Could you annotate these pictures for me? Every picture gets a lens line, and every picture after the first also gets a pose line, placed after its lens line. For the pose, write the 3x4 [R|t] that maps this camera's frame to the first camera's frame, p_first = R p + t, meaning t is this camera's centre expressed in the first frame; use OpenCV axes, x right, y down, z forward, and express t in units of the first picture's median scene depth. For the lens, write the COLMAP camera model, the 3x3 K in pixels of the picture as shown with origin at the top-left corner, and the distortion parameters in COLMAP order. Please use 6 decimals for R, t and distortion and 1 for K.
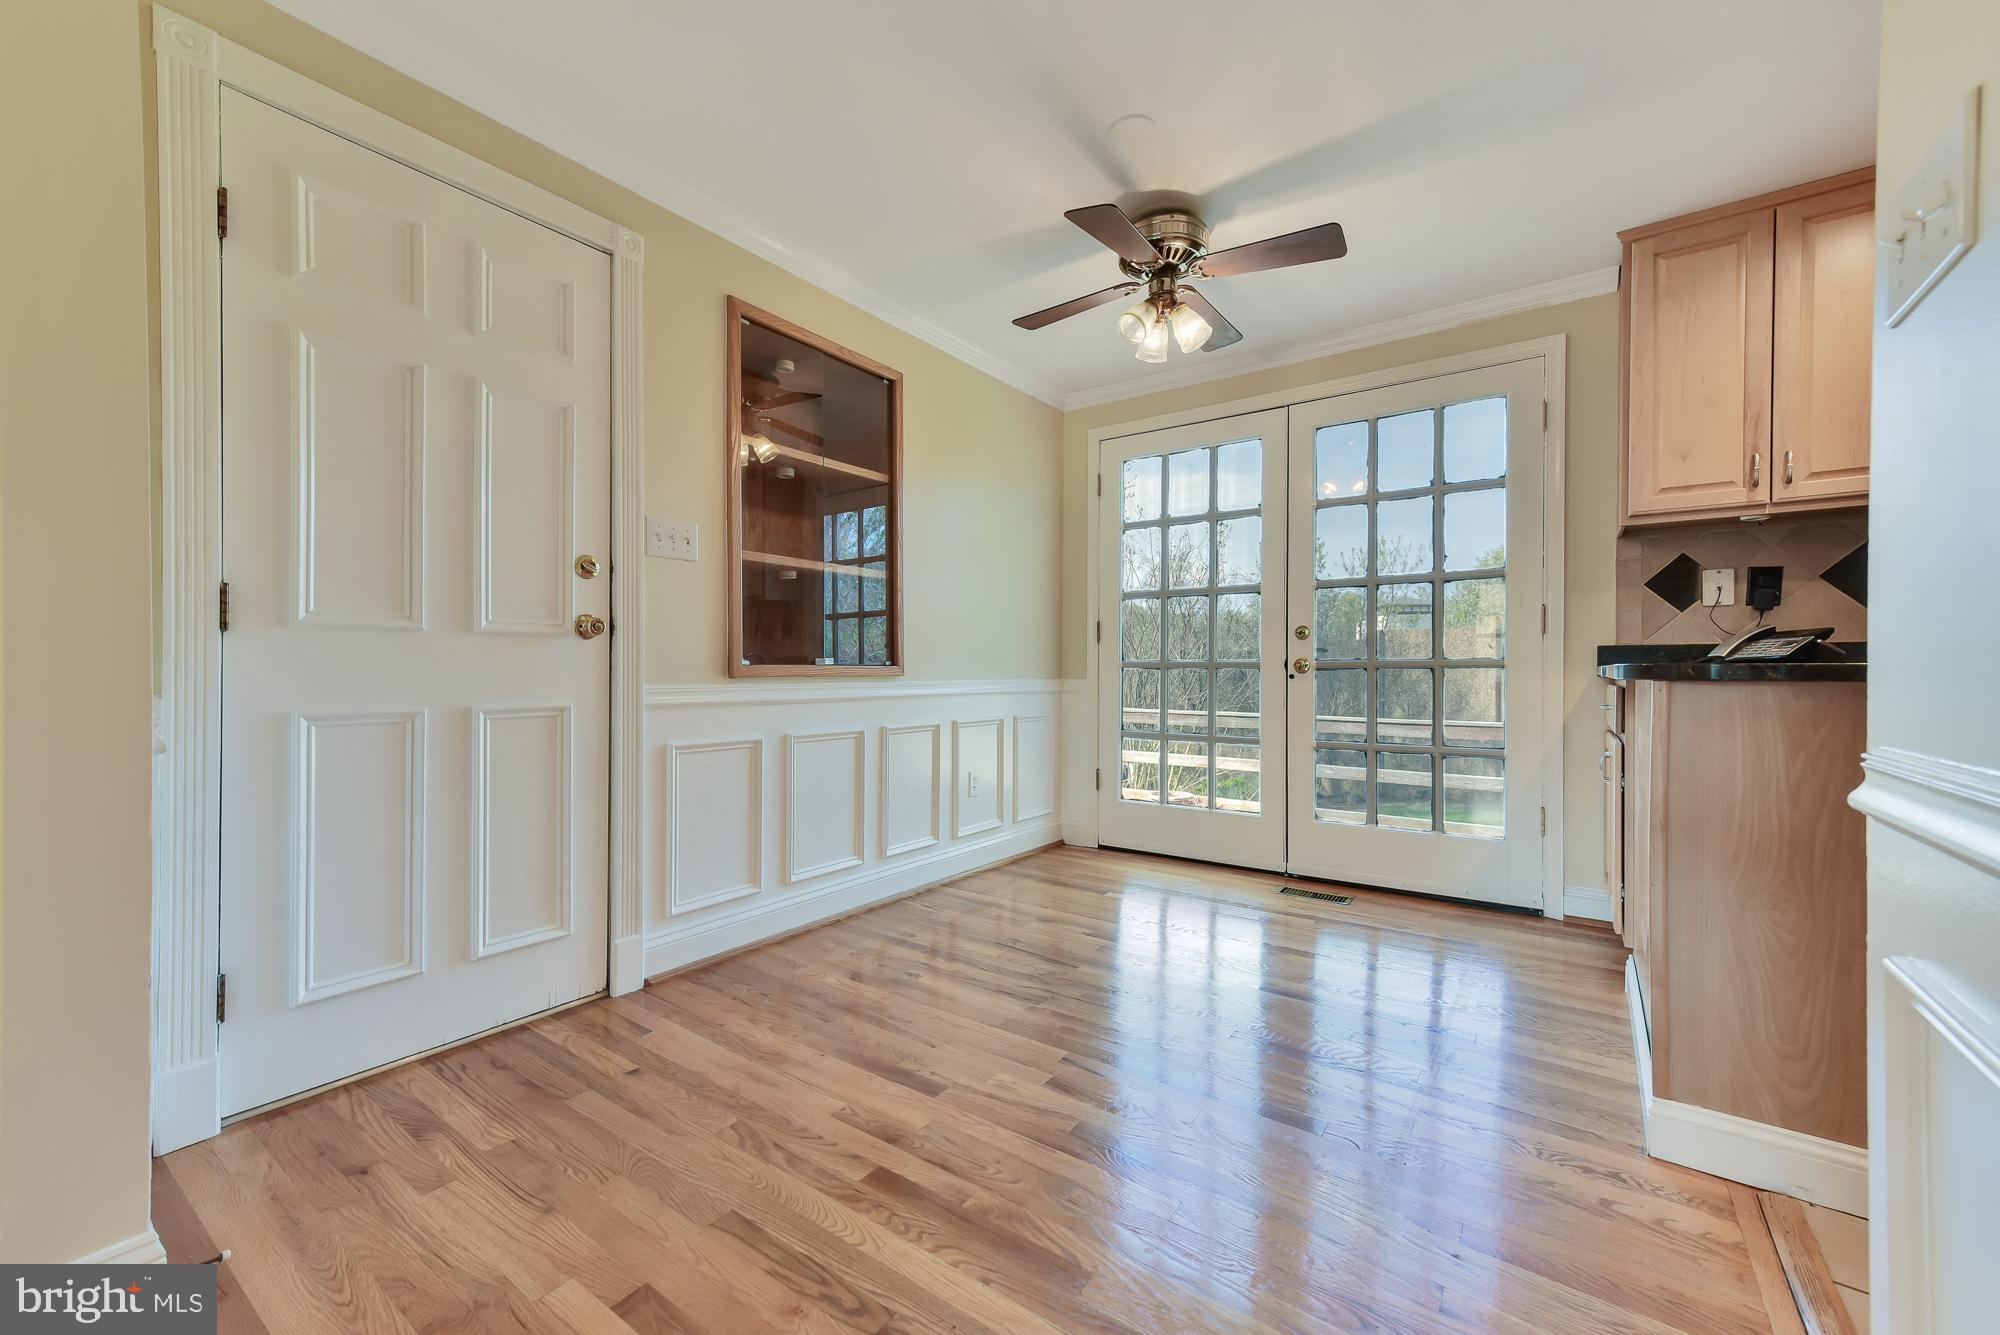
lens RADIAL K [[806.1, 0, 1000.0], [0, 806.1, 667.5], [0, 0, 1]] dist [0.013841, -0.000220]
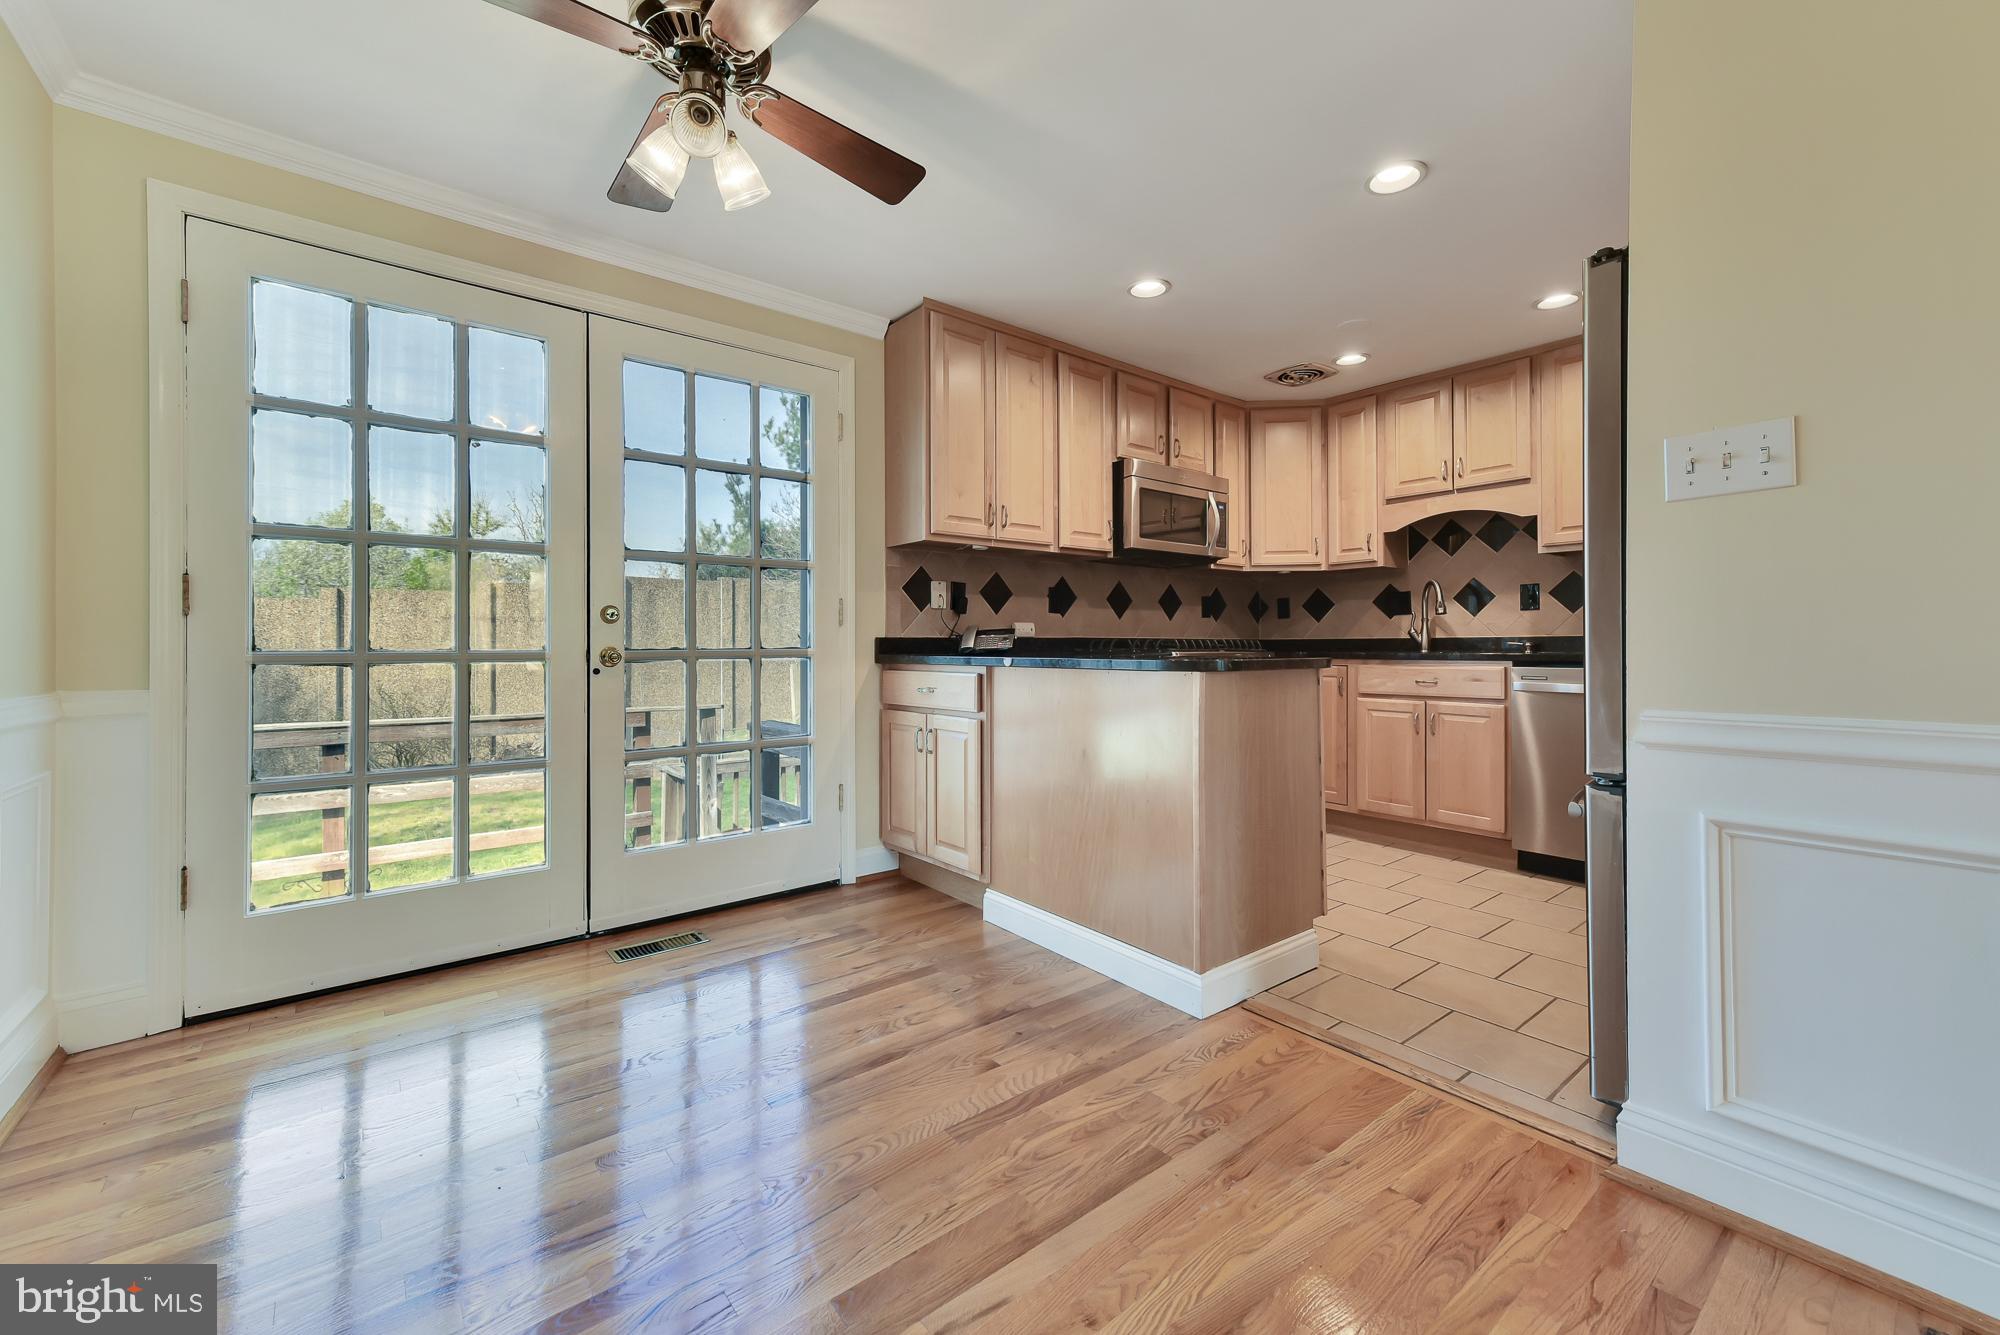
lens RADIAL K [[795.4, 0, 1001.1], [0, 795.4, 639.1], [0, 0, 1]] dist [0.013948, -0.000023]
pose [[0.260748, 0.005293, 0.965392, -0.340927], [0.001190, 0.999982, -0.005804, -0.018555], [-0.965406, 0.002662, 0.260737, 0.564186]]
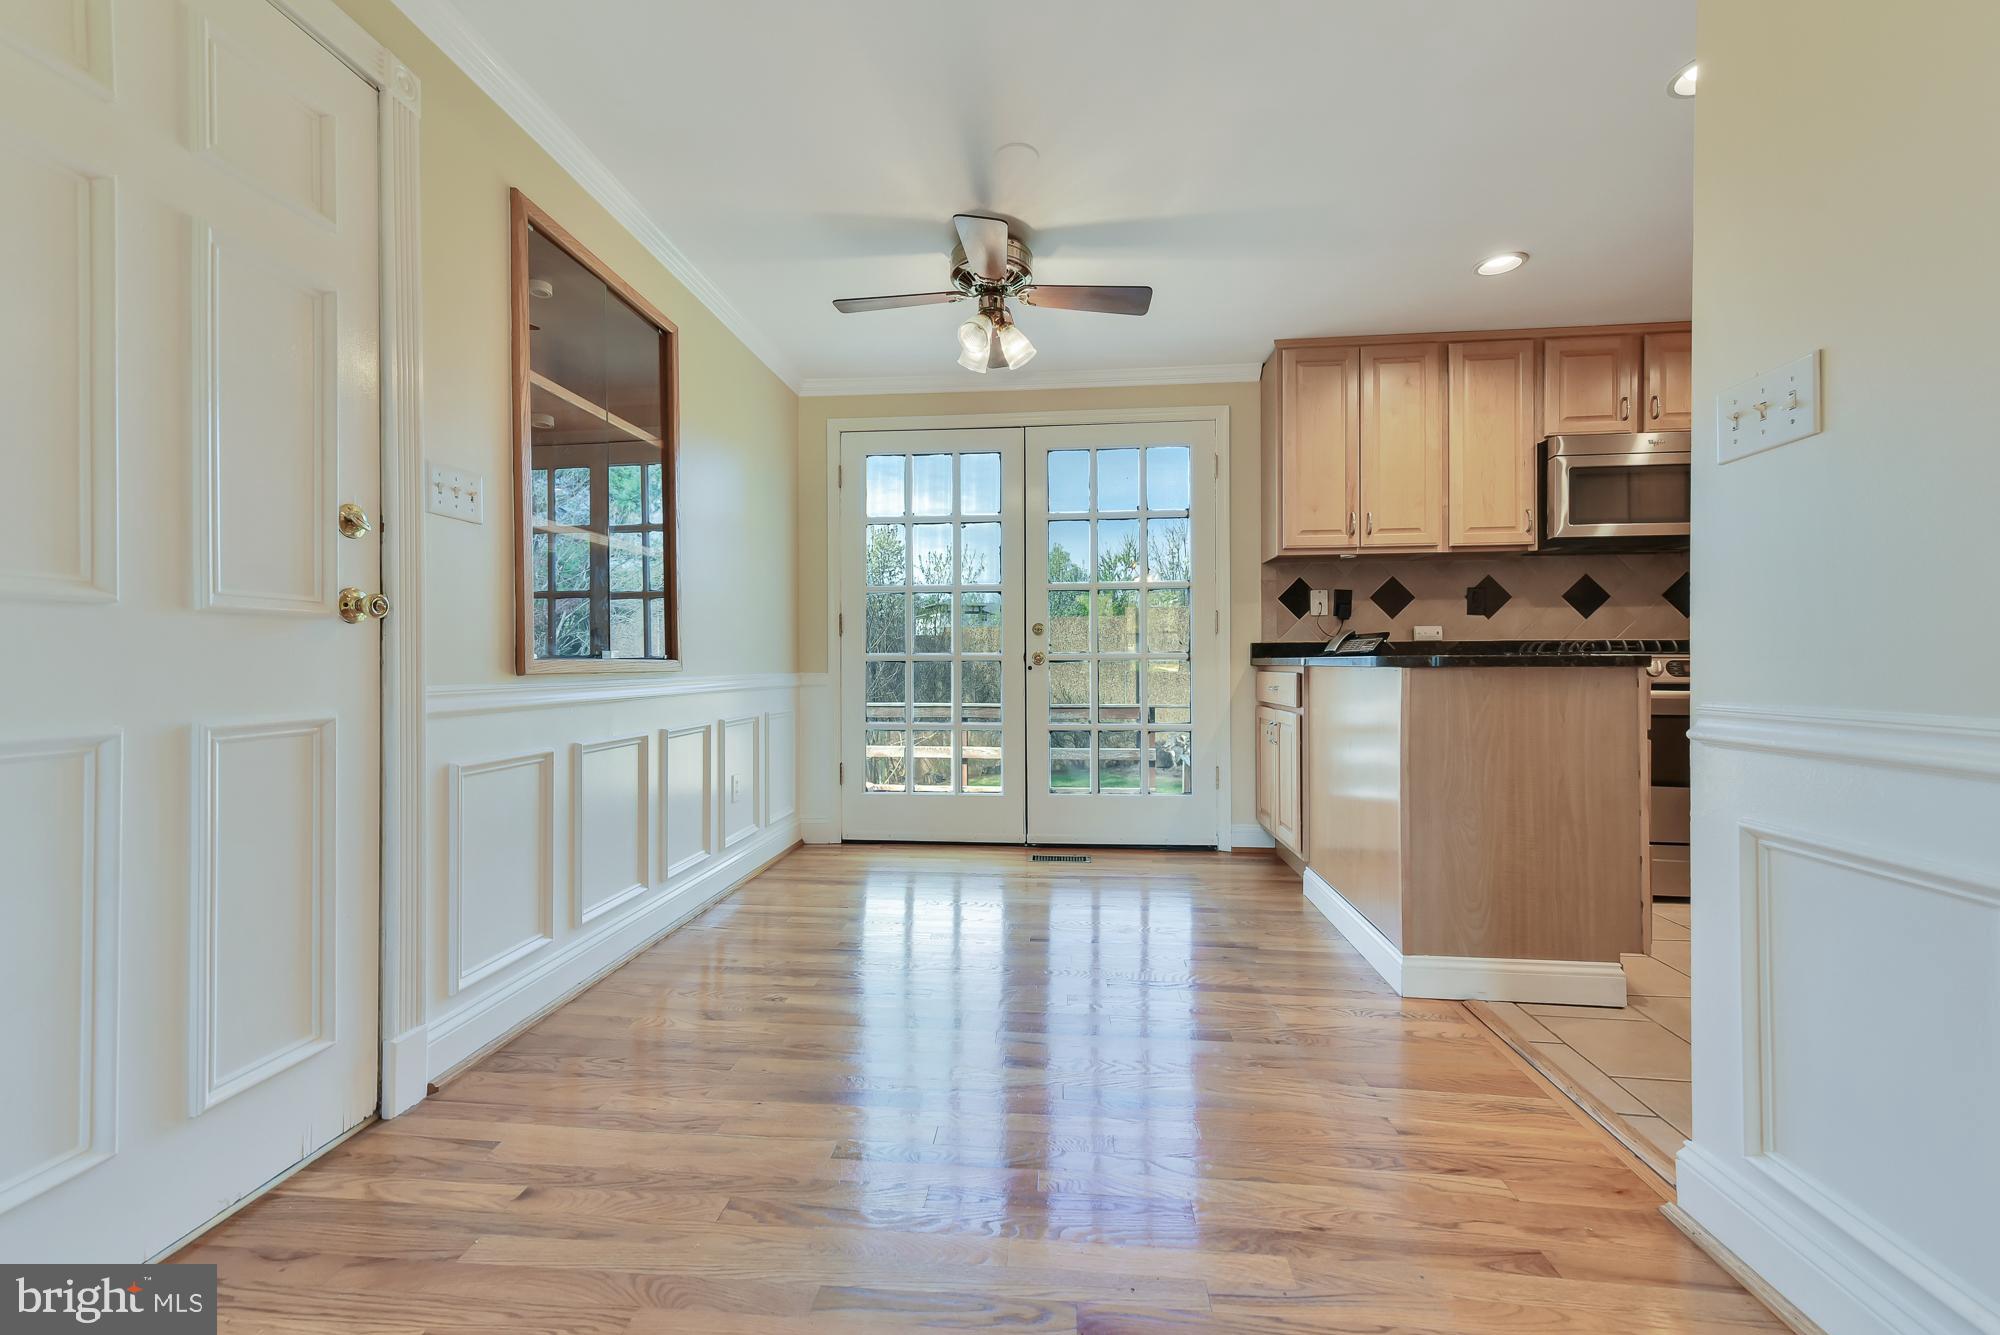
lens RADIAL K [[796.5, 0, 1005.3], [0, 796.5, 660.6], [0, 0, 1]] dist [0.010894, -0.000003]
pose [[0.858132, -0.004030, 0.513413, -0.307554], [0.004180, 0.999991, 0.000862, -0.000392], [-0.513412, 0.001407, 0.858141, 0.083307]]
